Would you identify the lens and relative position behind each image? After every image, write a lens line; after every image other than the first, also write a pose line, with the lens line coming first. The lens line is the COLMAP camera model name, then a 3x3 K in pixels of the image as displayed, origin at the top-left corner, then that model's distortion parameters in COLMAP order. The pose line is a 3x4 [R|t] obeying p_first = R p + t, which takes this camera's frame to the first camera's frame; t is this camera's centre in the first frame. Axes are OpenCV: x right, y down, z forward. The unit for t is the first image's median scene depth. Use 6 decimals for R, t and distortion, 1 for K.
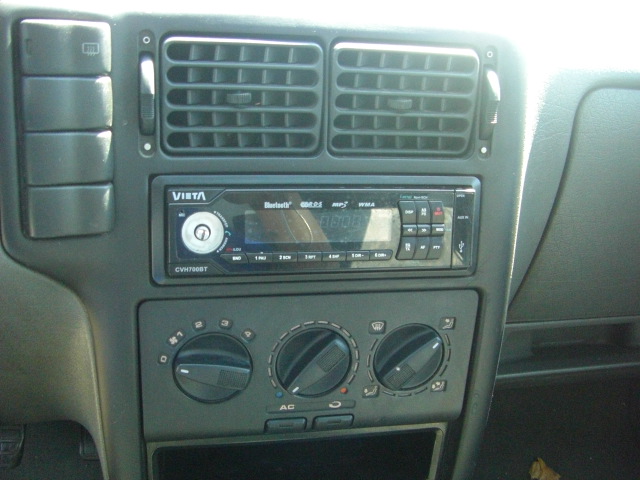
lens RADIAL K [[718.4, 0, 306.2], [0, 718.4, 268.4], [0, 0, 1]] dist [-0.164629, 0.068454]
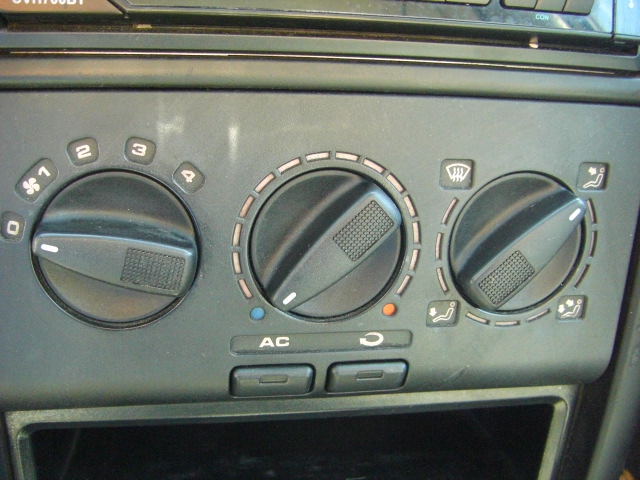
lens RADIAL K [[718.4, 0, 306.2], [0, 718.4, 268.4], [0, 0, 1]] dist [-0.164629, 0.068454]
pose [[0.999416, -0.000662, -0.034152, 0.012231], [-0.000311, 0.999594, -0.028479, 0.157922], [0.034157, 0.028473, 0.999011, 0.504544]]
